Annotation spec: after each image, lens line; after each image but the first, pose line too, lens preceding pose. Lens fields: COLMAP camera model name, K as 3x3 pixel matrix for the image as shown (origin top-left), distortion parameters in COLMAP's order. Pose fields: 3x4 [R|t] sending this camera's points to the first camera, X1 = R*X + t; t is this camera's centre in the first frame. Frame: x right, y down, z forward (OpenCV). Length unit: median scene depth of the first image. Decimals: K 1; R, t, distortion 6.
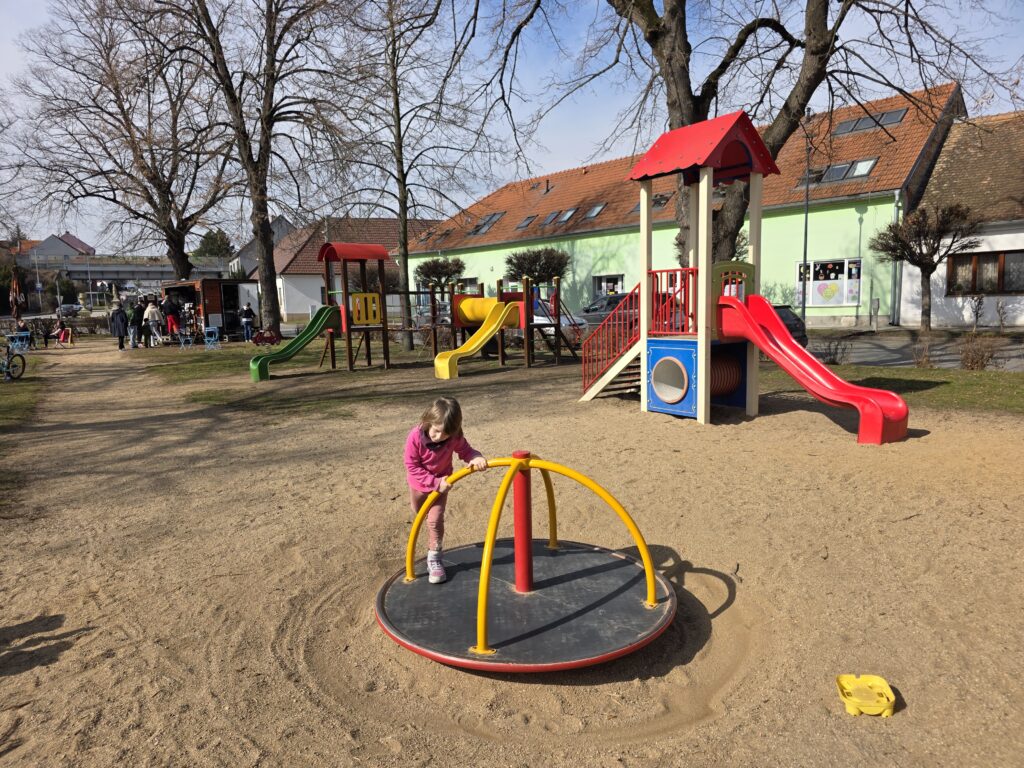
lens RADIAL K [[682.8, 0, 513.6], [0, 682.8, 384.0], [0, 0, 1]] dist [-0.000053, 0.001065]
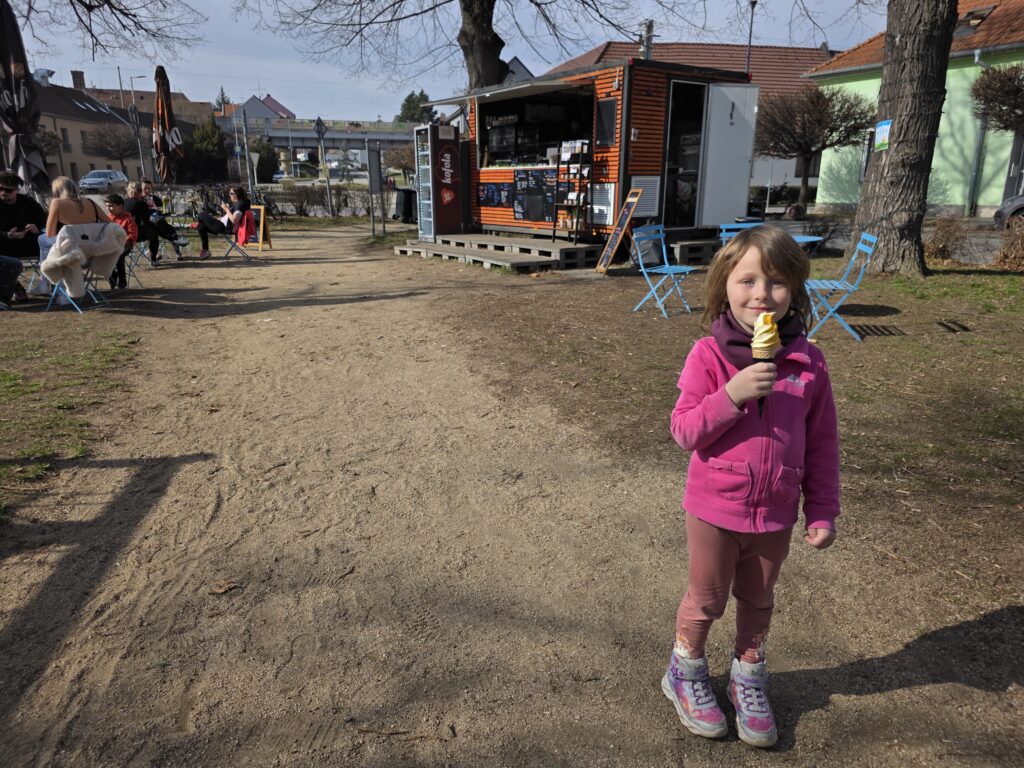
lens RADIAL K [[682.8, 0, 511.5], [0, 682.8, 384.1], [0, 0, 1]] dist [-0.000053, 0.001065]
pose [[0.968675, 0.093544, -0.230038, -0.252457], [-0.054725, 0.983977, 0.169690, -0.034494], [0.242225, -0.151786, 0.958273, 0.396015]]
